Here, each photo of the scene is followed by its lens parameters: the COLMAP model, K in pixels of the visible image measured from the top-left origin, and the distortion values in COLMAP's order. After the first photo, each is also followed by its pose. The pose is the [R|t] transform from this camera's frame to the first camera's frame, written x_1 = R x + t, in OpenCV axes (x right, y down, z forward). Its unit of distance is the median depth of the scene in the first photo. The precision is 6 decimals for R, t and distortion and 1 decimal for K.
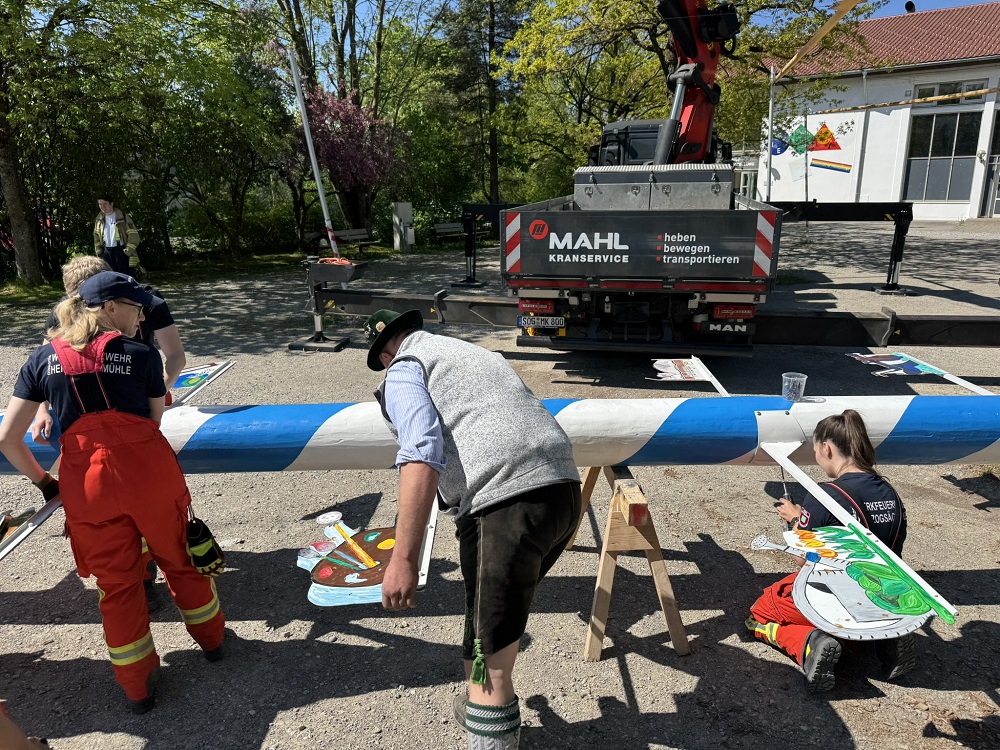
lens RADIAL K [[696.0, 0, 494.0], [0, 696.0, 379.2], [0, 0, 1]] dist [0.004036, -0.034237]
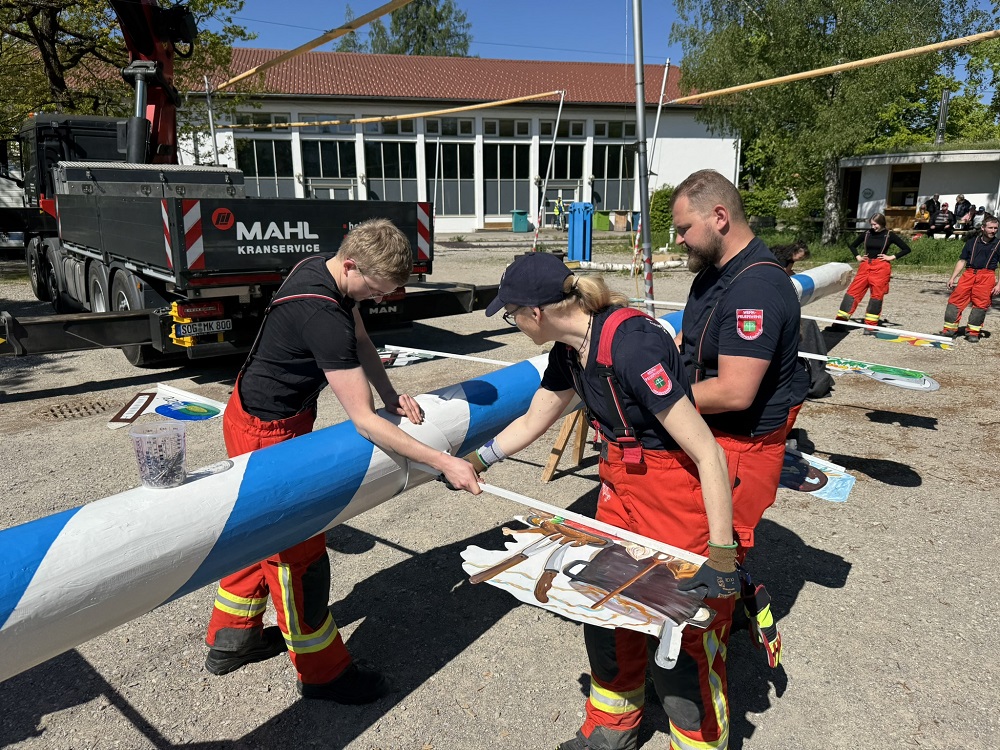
lens RADIAL K [[696.0, 0, 491.2], [0, 696.0, 380.4], [0, 0, 1]] dist [0.004036, -0.034237]
pose [[0.595112, -0.178424, 0.783586, -0.465161], [0.200065, 0.977238, 0.070576, -0.007431], [-0.778342, 0.114767, 0.617262, 0.207696]]
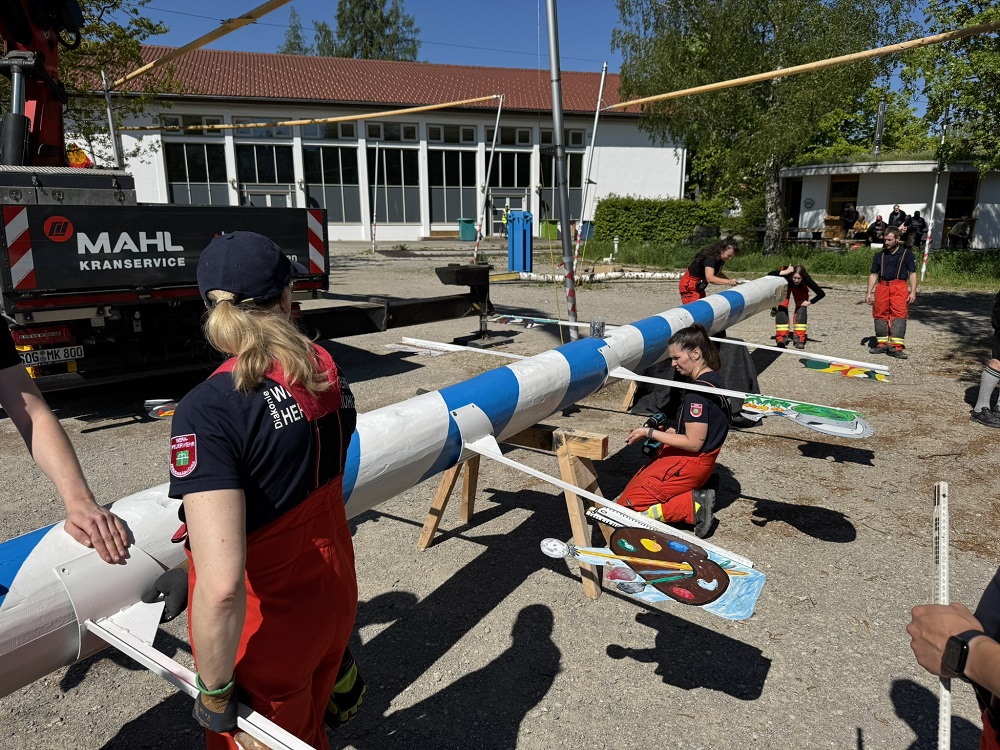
lens RADIAL K [[696.0, 0, 508.8], [0, 696.0, 385.4], [0, 0, 1]] dist [0.004036, -0.034237]
pose [[0.525232, -0.183309, 0.830981, -0.330410], [0.208079, 0.974545, 0.083460, -0.012337], [-0.825127, 0.129074, 0.550005, 0.212455]]
